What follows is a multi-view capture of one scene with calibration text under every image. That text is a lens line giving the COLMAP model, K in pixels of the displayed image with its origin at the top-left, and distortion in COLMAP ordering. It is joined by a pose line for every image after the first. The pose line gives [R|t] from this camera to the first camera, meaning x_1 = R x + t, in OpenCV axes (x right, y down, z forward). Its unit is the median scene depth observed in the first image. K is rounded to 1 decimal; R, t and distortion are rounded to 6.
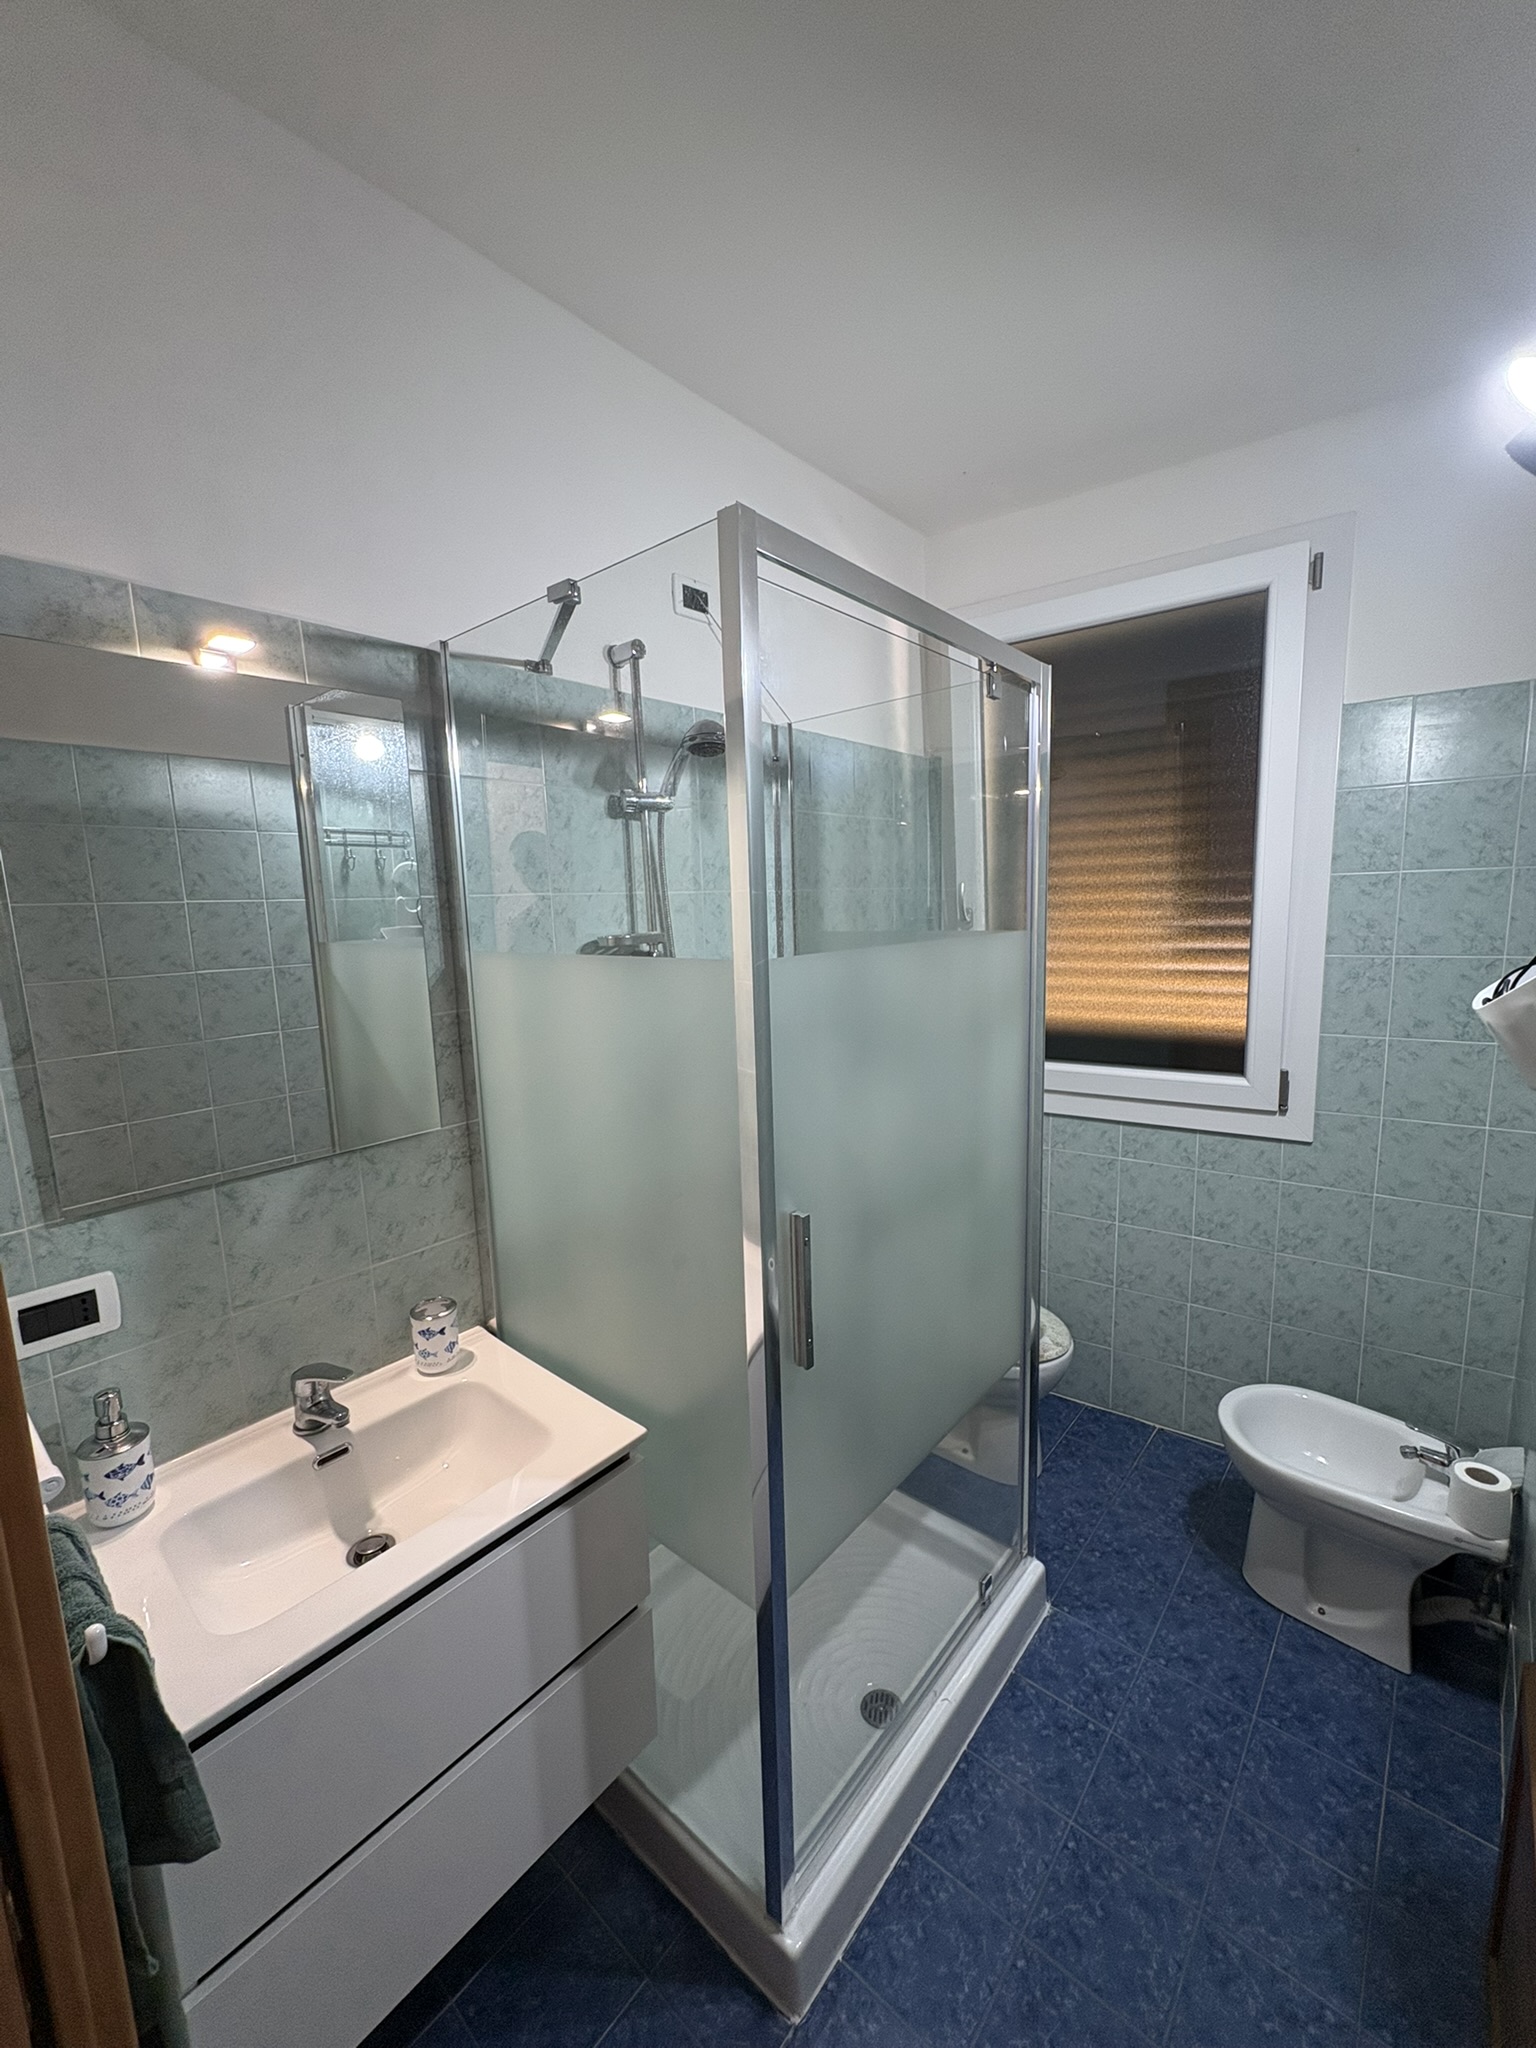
lens RADIAL K [[809.4, 0, 768.0], [0, 809.4, 1024.0], [0, 0, 1]] dist [-0.002080, -0.000279]
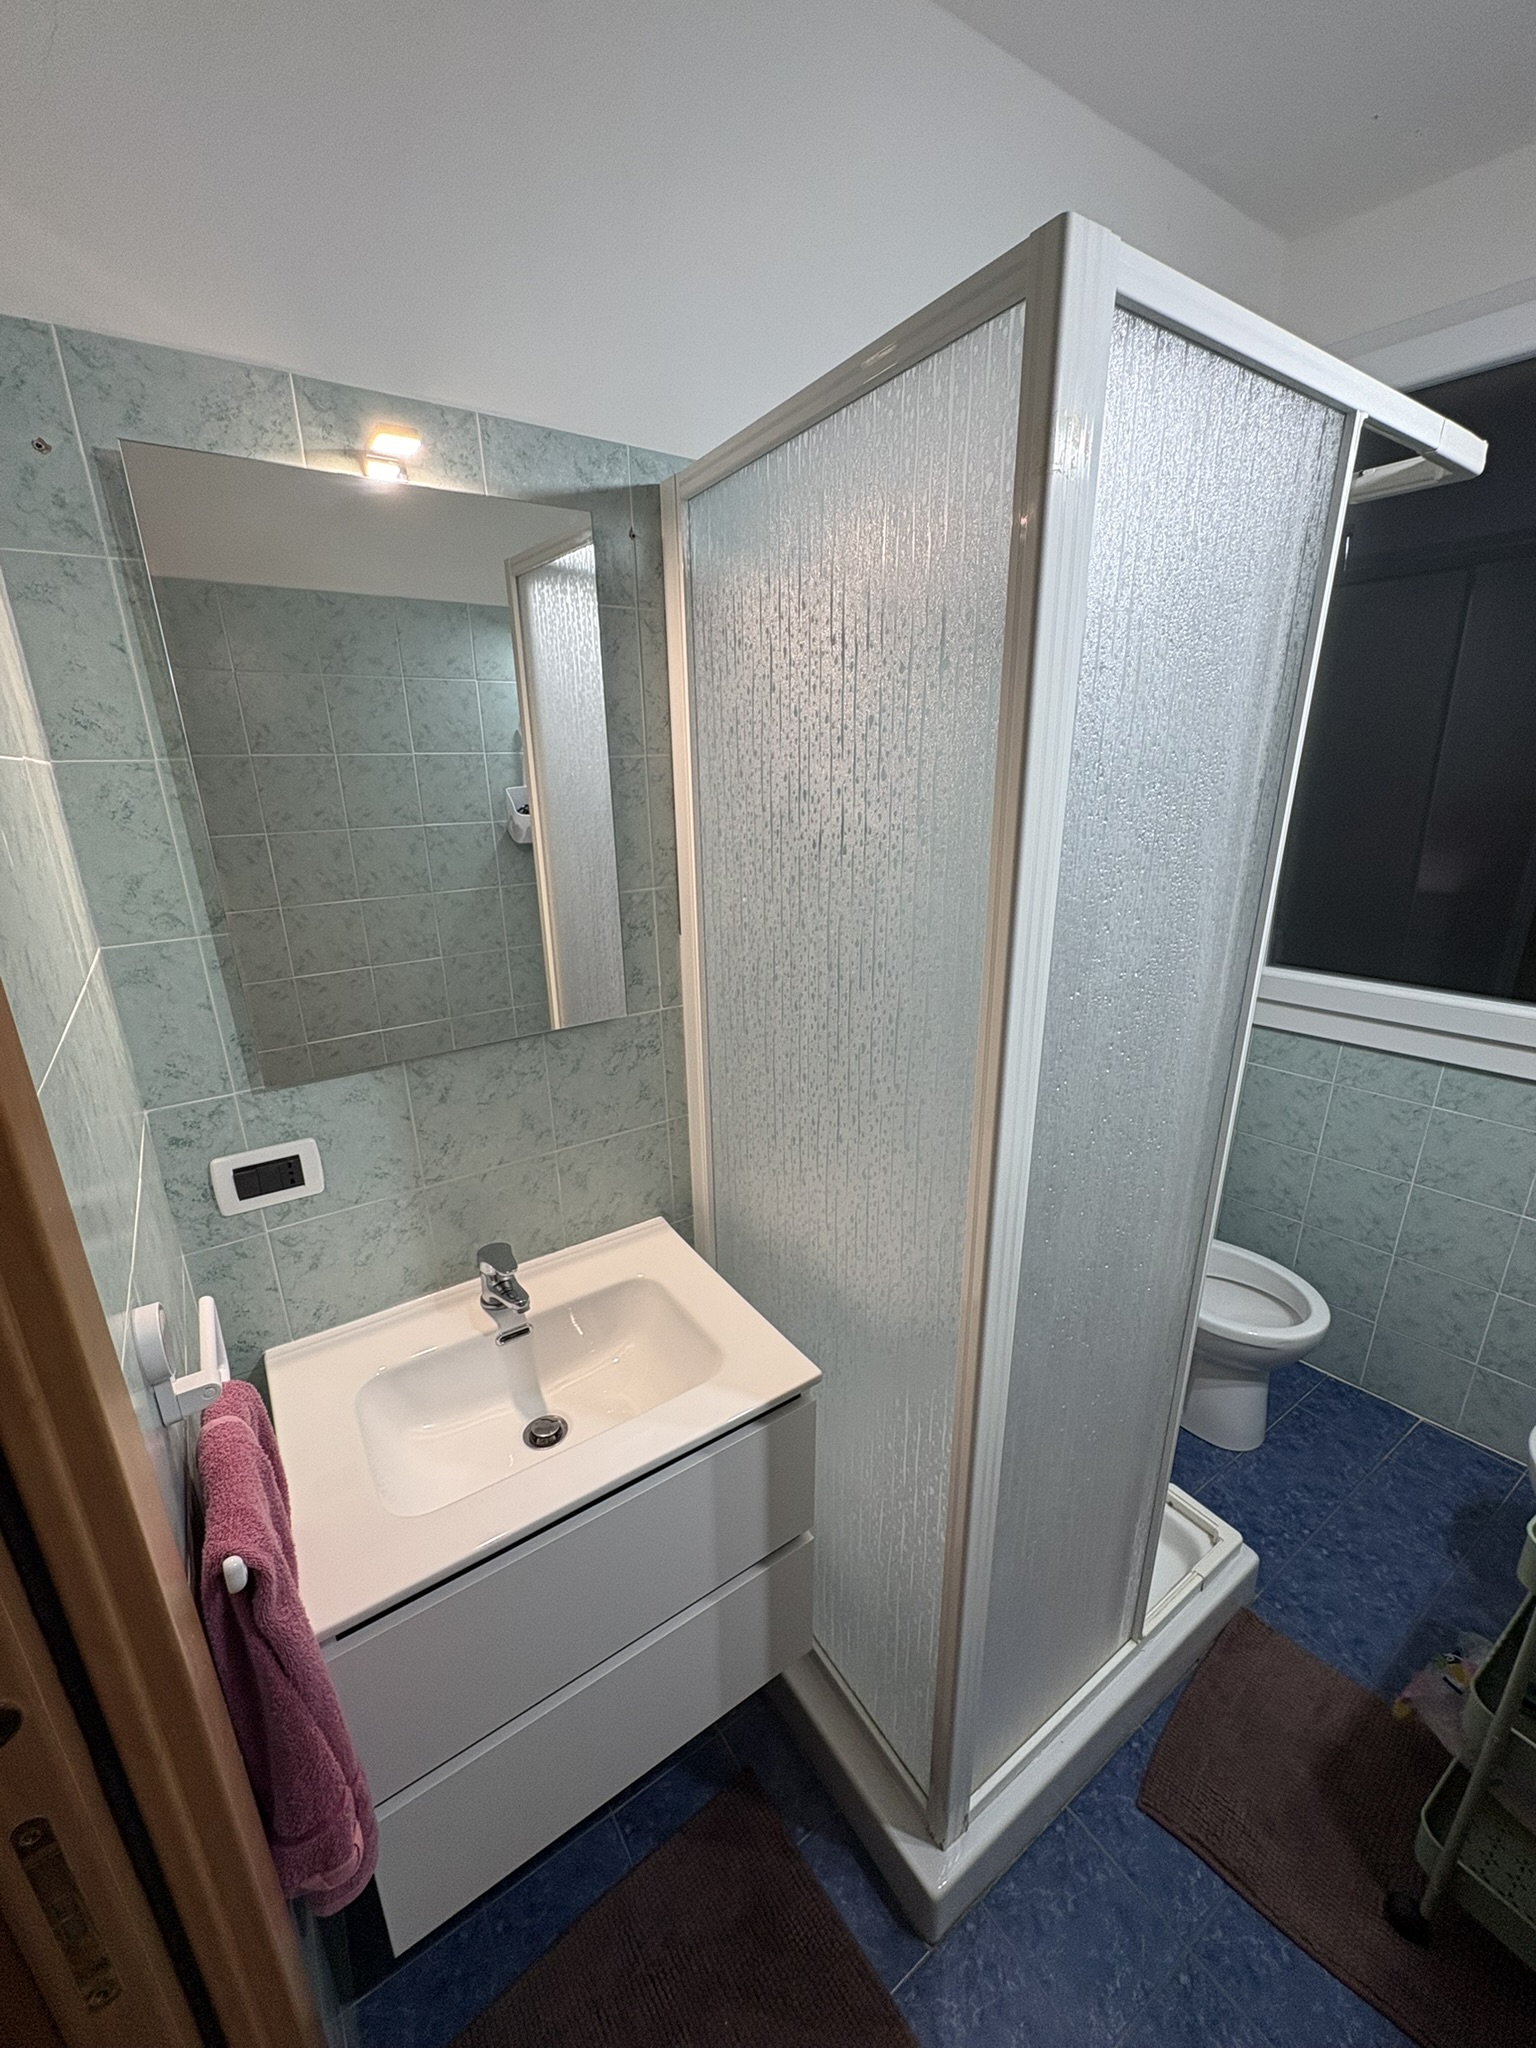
lens RADIAL K [[809.4, 0, 768.0], [0, 809.4, 1024.0], [0, 0, 1]] dist [-0.002080, -0.000279]
pose [[0.965852, 0.095312, -0.240925, -0.026623], [-0.052979, 0.982883, 0.176447, -0.040369], [0.253619, -0.157658, 0.954370, 0.176754]]
